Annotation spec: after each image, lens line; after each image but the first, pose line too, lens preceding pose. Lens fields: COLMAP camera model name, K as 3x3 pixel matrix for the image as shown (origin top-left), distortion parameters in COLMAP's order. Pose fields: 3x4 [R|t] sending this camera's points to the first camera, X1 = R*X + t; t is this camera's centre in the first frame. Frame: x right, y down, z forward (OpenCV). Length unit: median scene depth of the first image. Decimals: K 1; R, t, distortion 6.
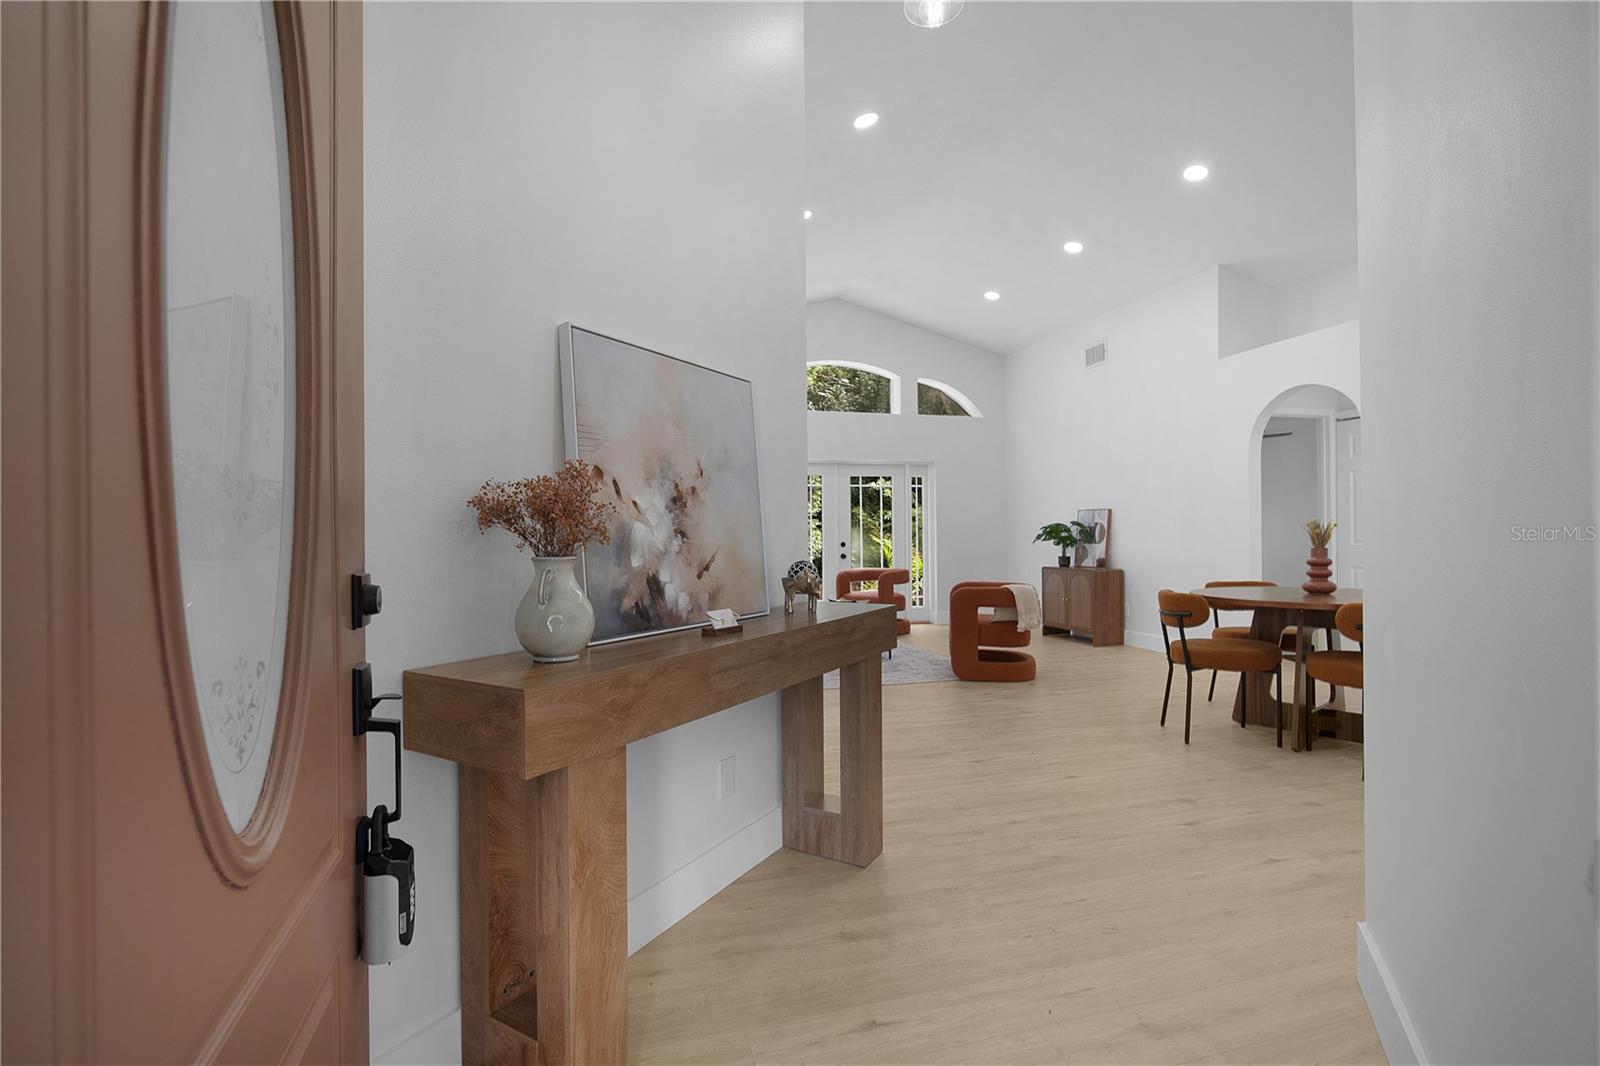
lens RADIAL K [[708.2, 0, 797.1], [0, 708.2, 534.6], [0, 0, 1]] dist [-0.009323, 0.003429]
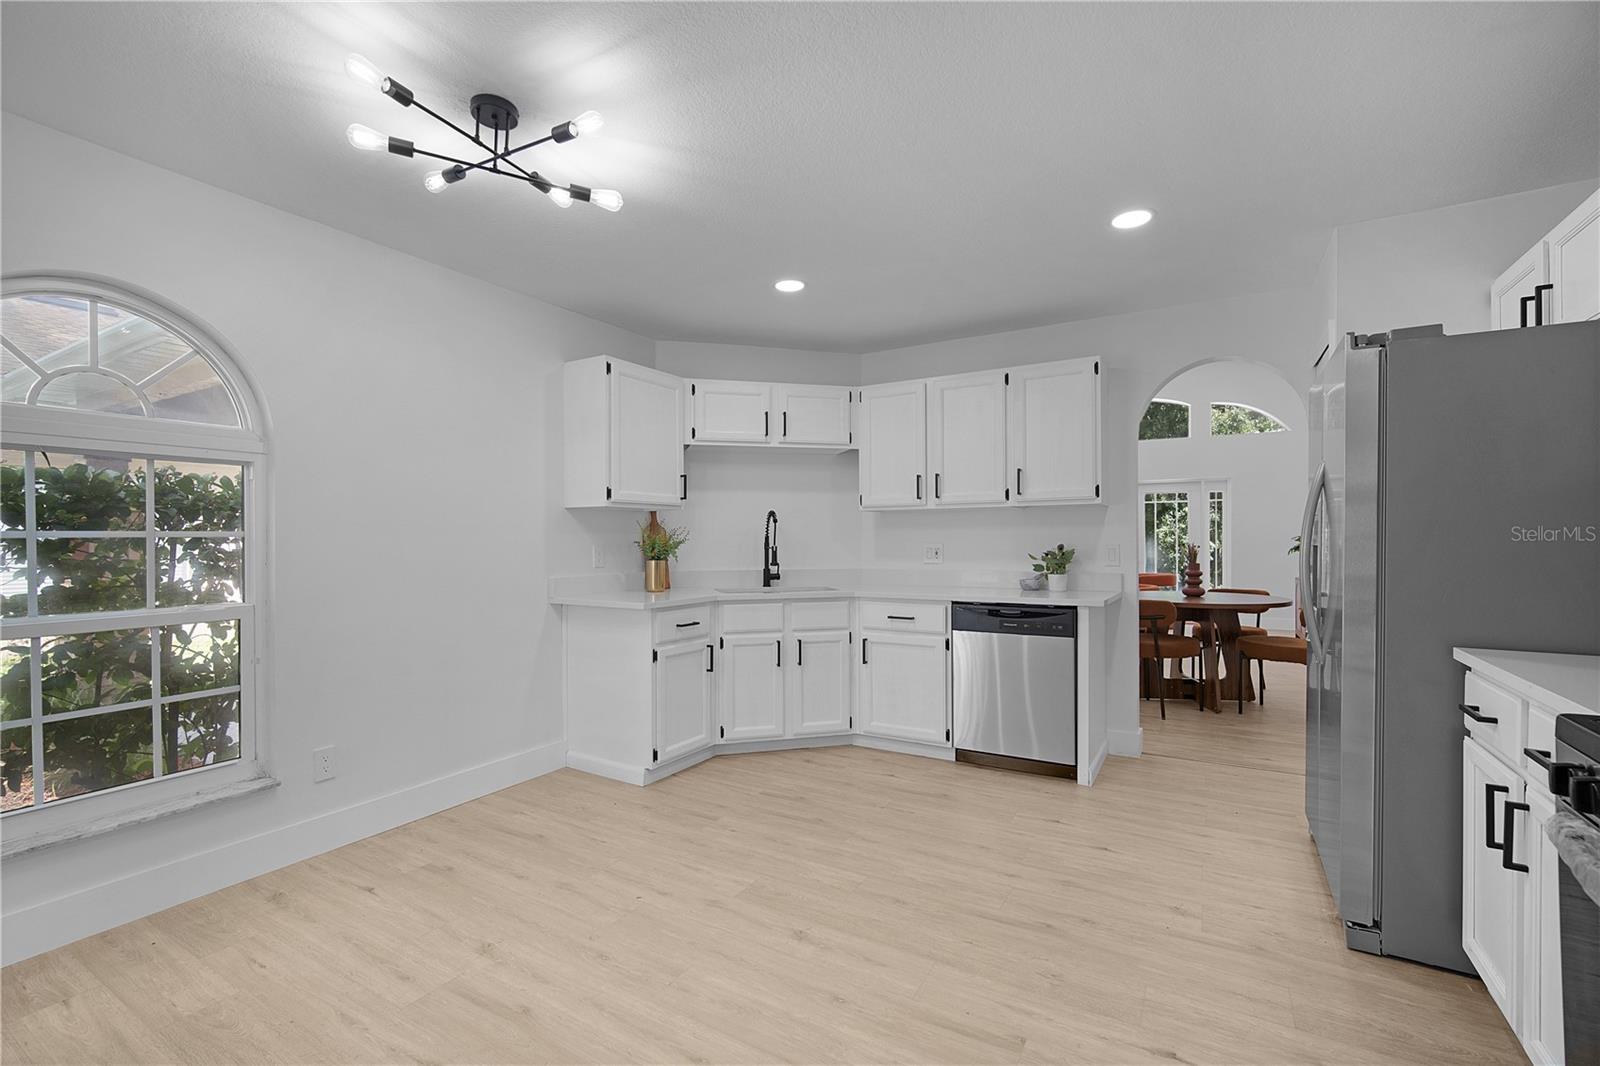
lens RADIAL K [[708.2, 0, 798.5], [0, 708.2, 540.3], [0, 0, 1]] dist [-0.009323, 0.003429]
pose [[0.691997, 0.007570, -0.721861, 0.609077], [-0.001341, 0.999957, 0.009201, -0.018619], [0.721899, -0.005398, 0.691977, -0.263416]]
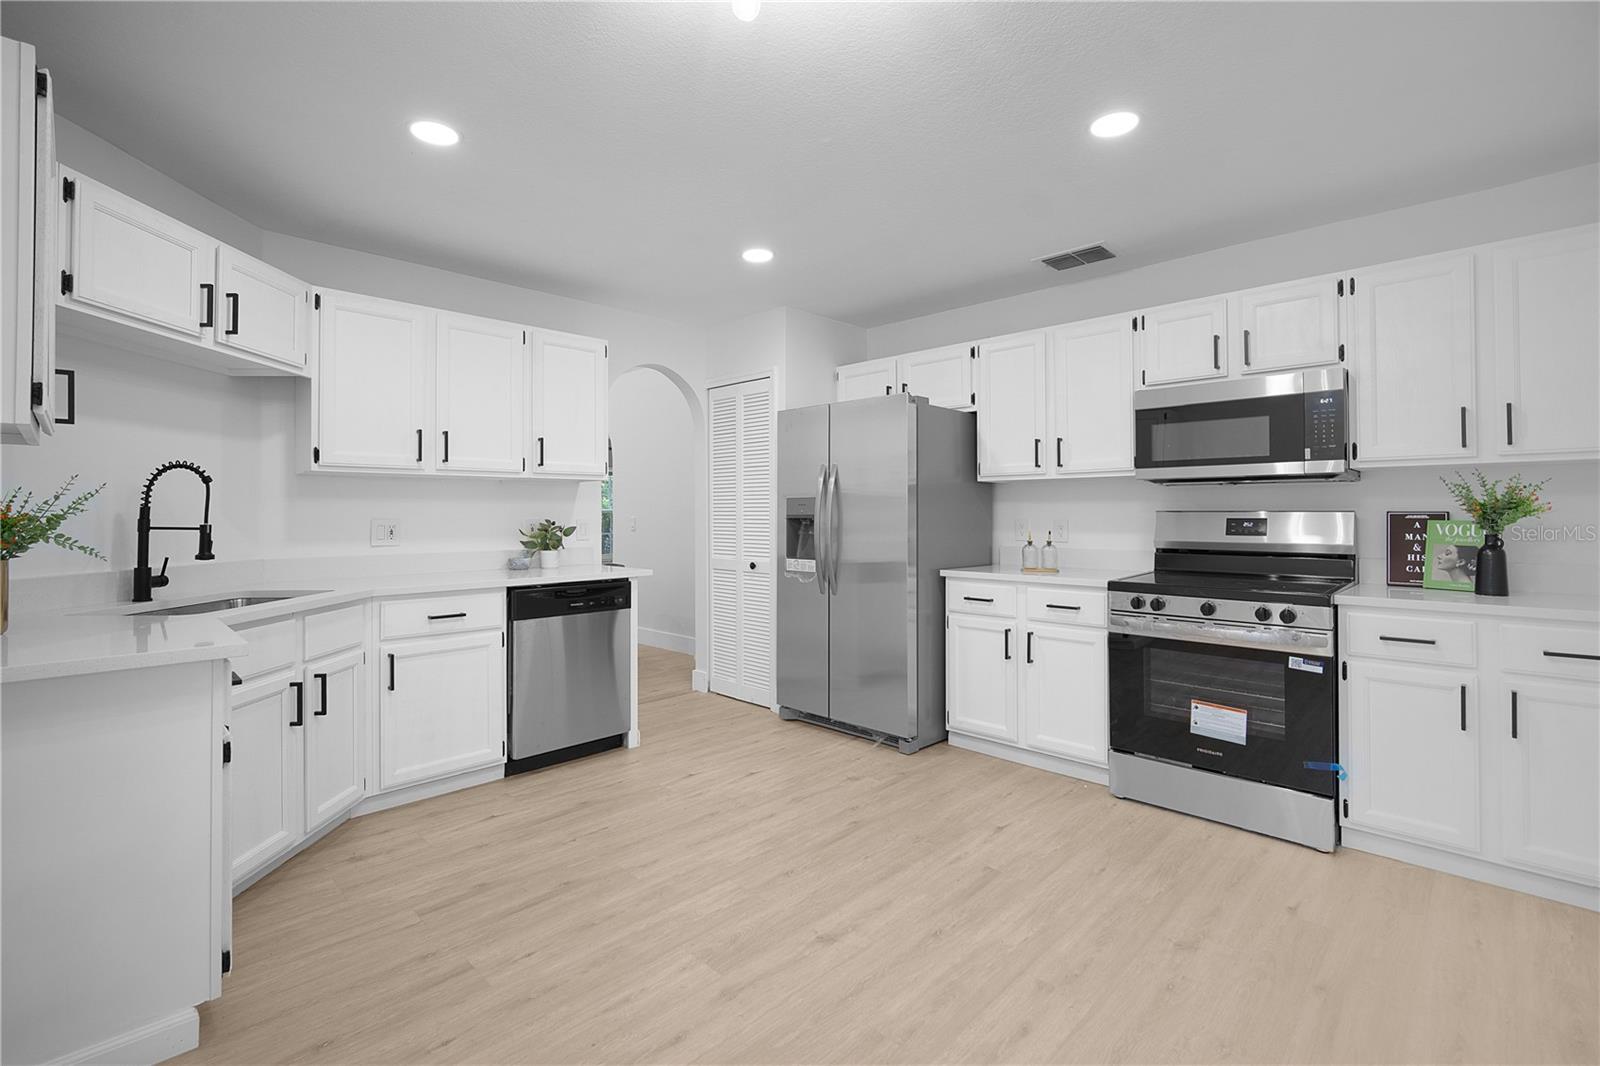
lens RADIAL K [[708.2, 0, 792.2], [0, 708.2, 508.9], [0, 0, 1]] dist [-0.009323, 0.003429]
pose [[0.870761, 0.010598, 0.491592, 0.266606], [-0.004051, 0.999888, -0.014382, -0.012417], [-0.491690, 0.010532, 0.870707, -0.289740]]
